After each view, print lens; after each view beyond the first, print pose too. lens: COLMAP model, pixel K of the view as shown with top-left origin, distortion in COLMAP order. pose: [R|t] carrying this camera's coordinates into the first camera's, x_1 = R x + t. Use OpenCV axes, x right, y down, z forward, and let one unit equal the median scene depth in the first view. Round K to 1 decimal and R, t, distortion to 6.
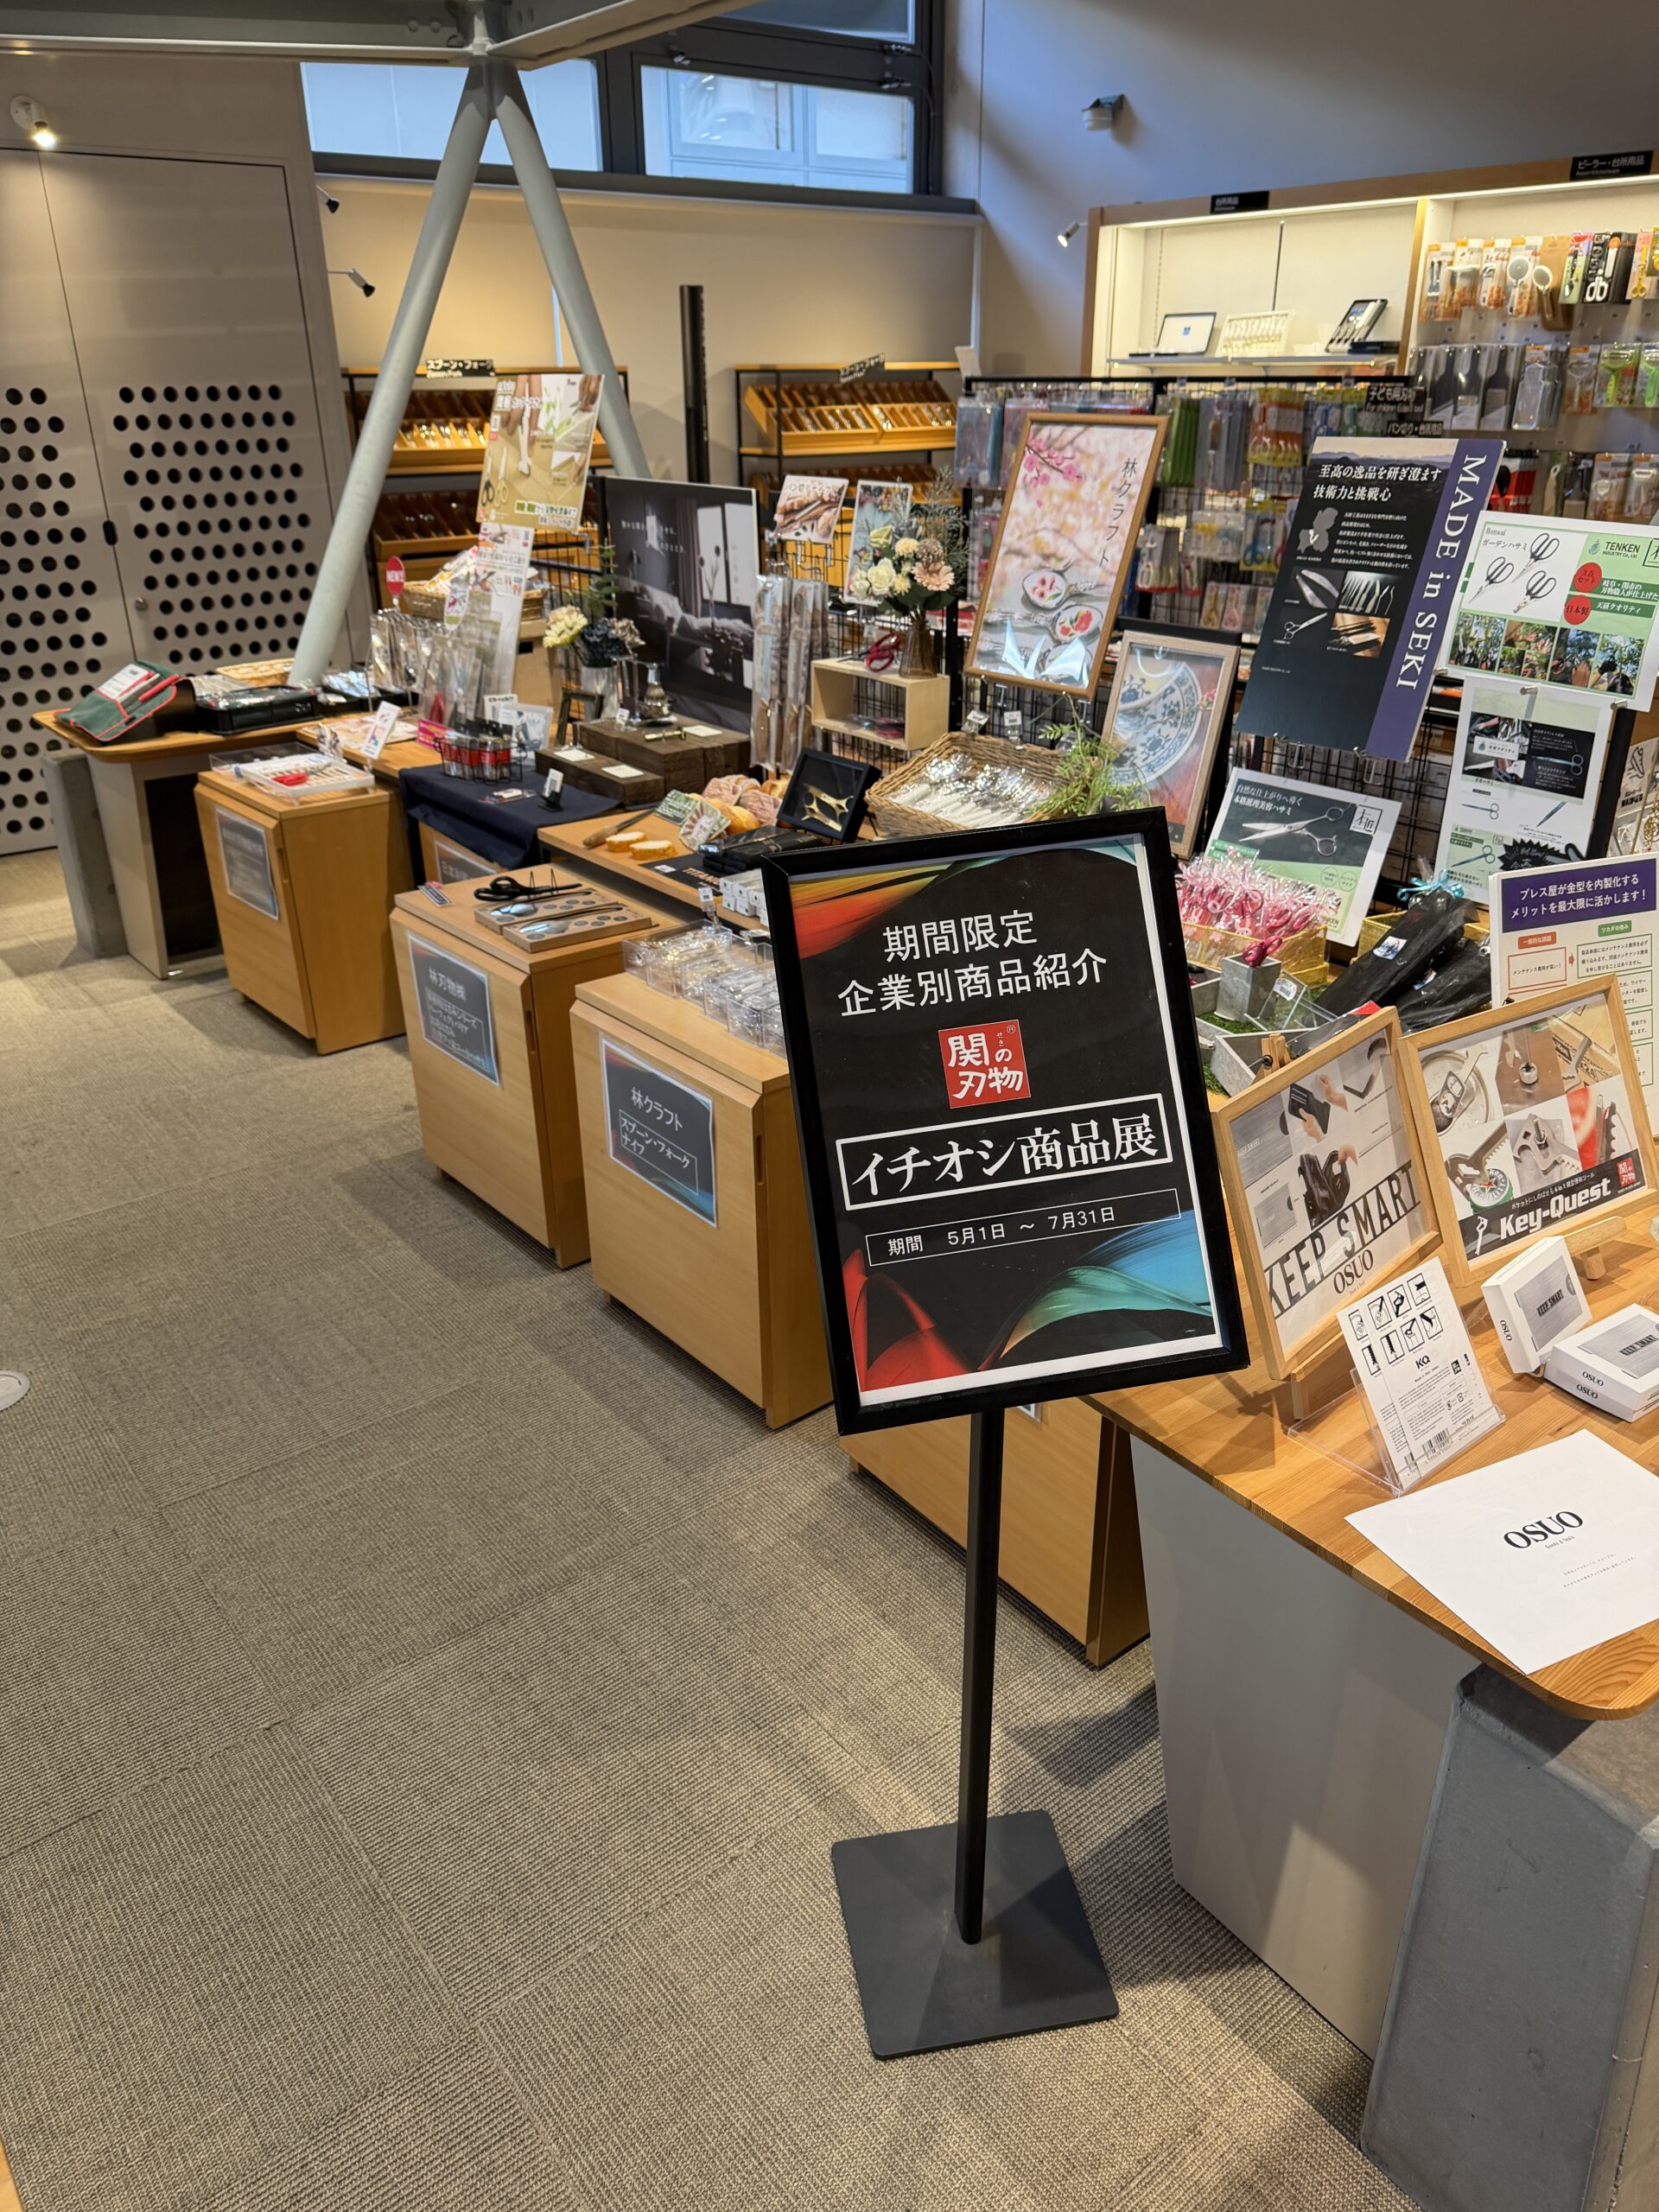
lens RADIAL K [[1565.5, 0, 817.0], [0, 1565.5, 1108.2], [0, 0, 1]] dist [0.008747, -0.008561]
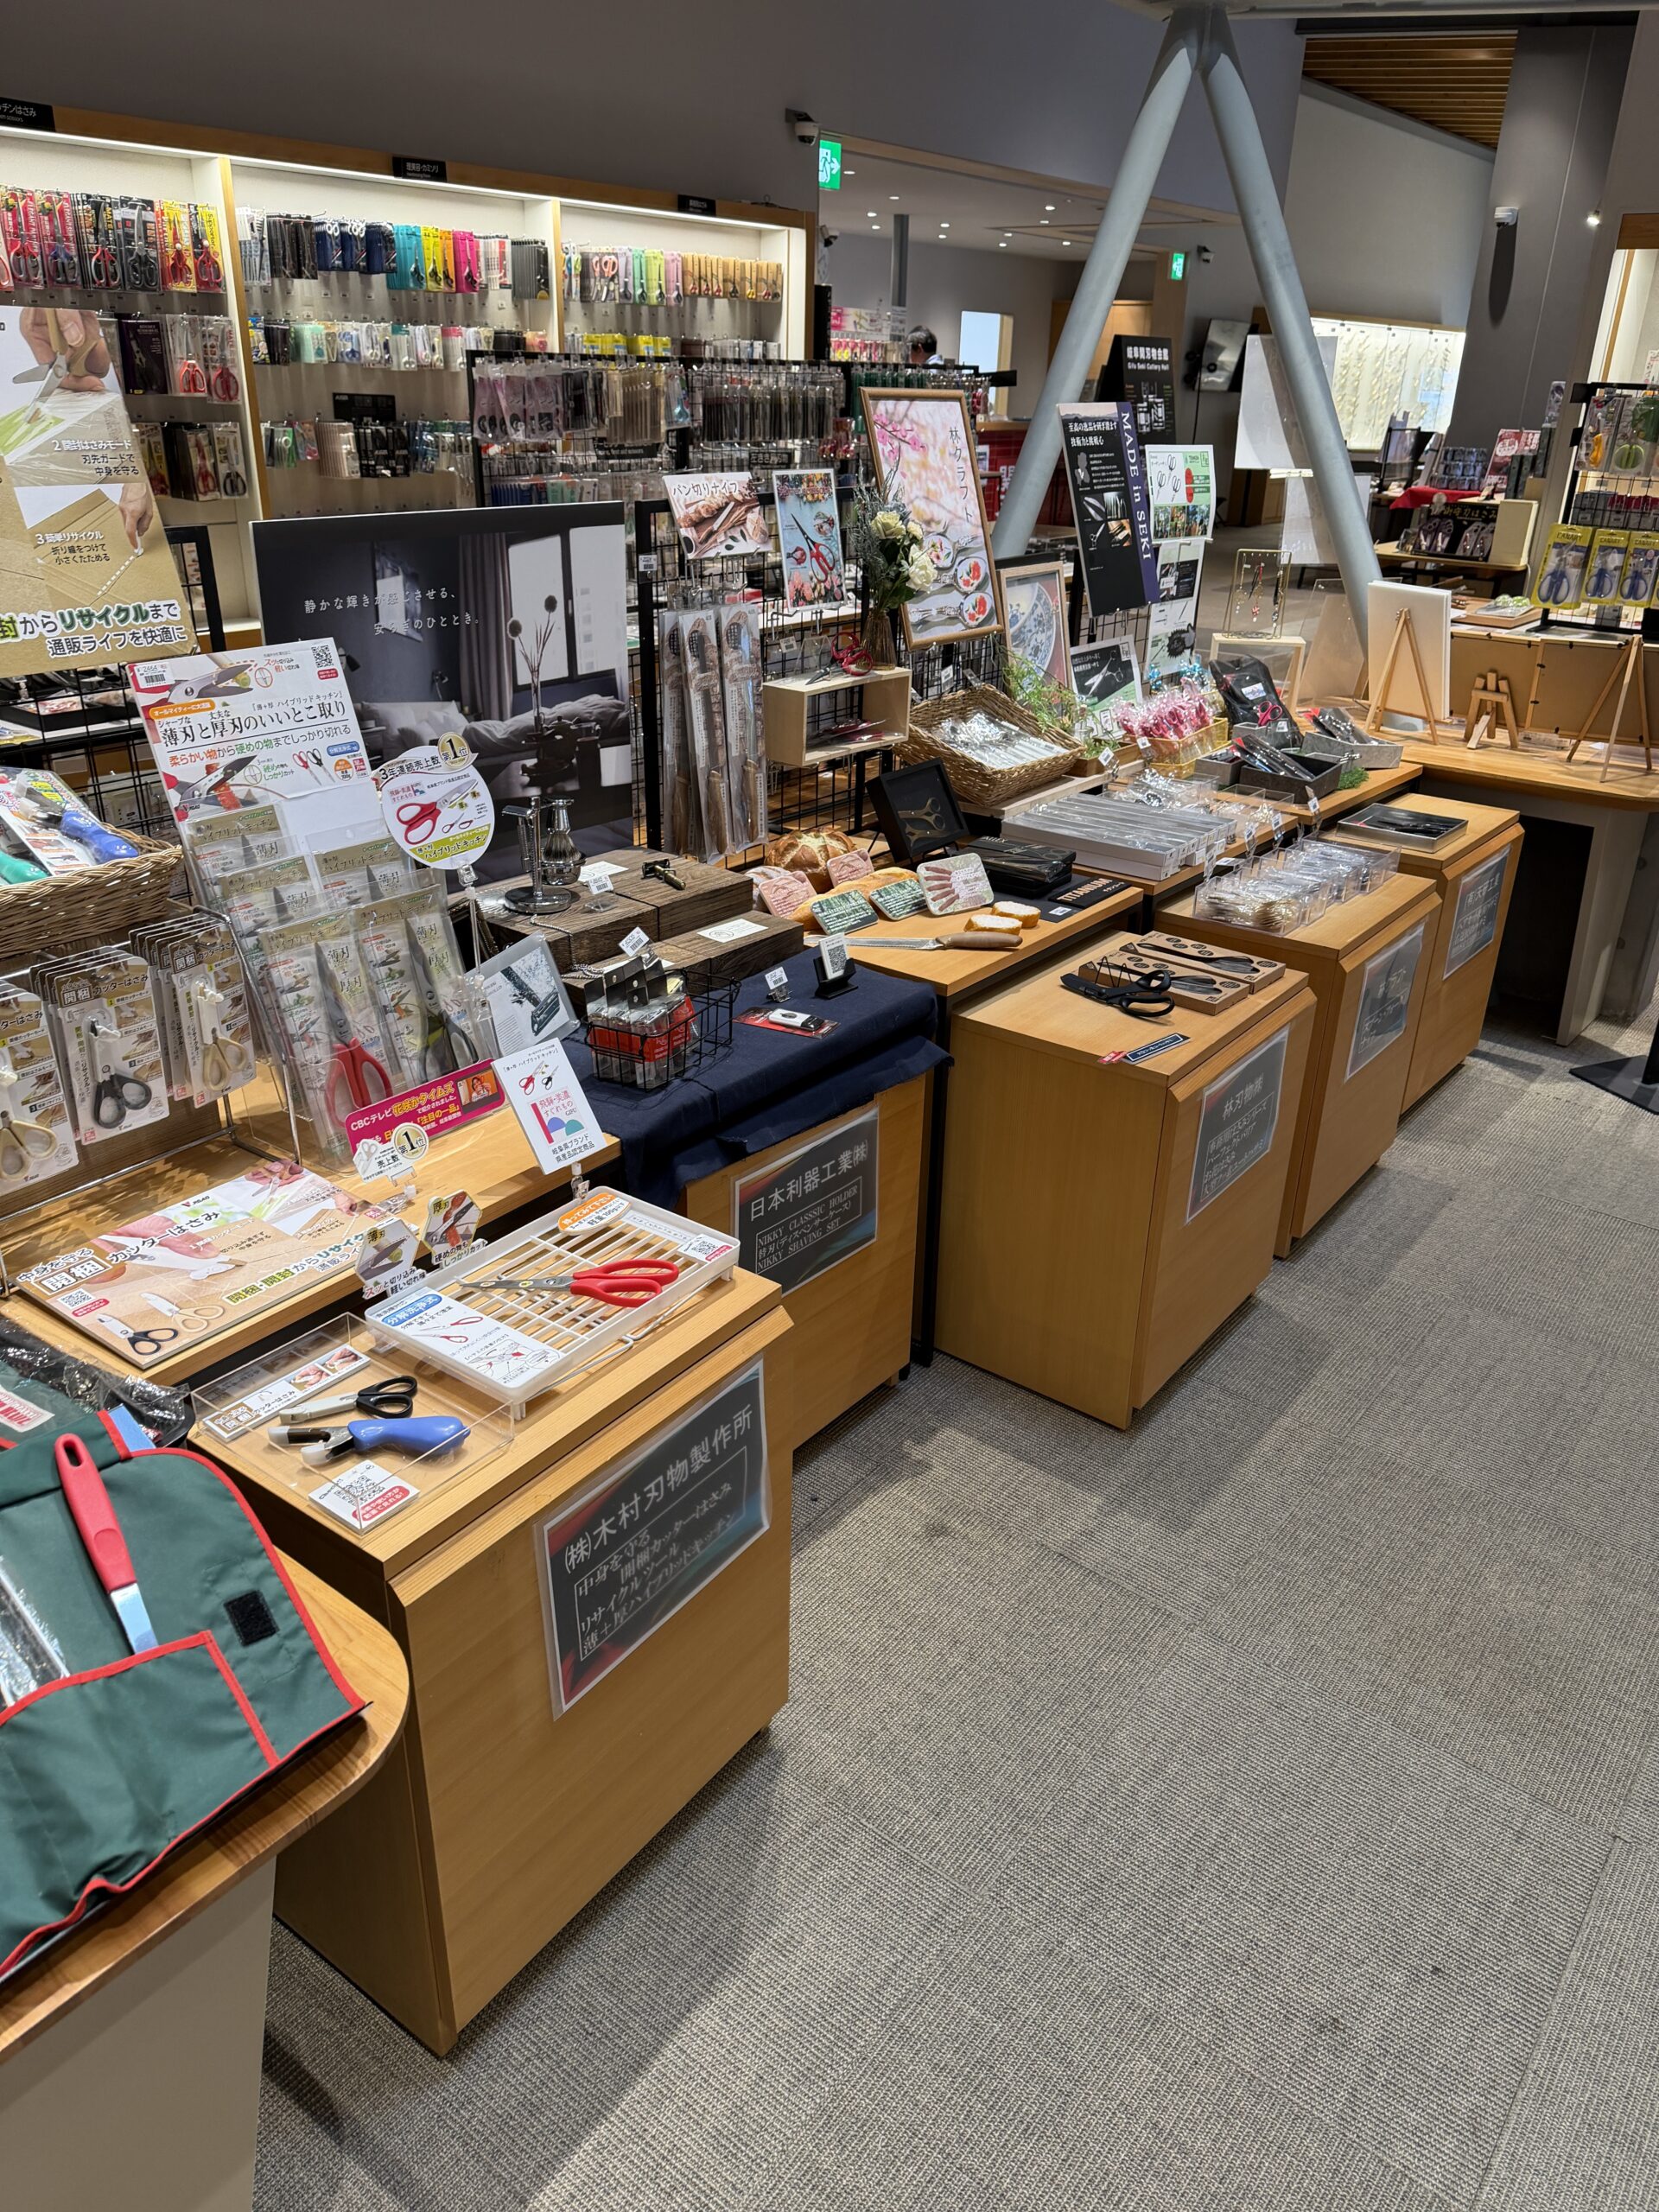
lens RADIAL K [[1565.5, 0, 817.0], [0, 1565.5, 1108.2], [0, 0, 1]] dist [0.008747, -0.008561]
pose [[-0.233147, -0.406521, 0.883393, -0.957891], [0.400130, 0.787859, 0.468161, -0.574122], [-0.886306, 0.462622, -0.021025, 1.287148]]
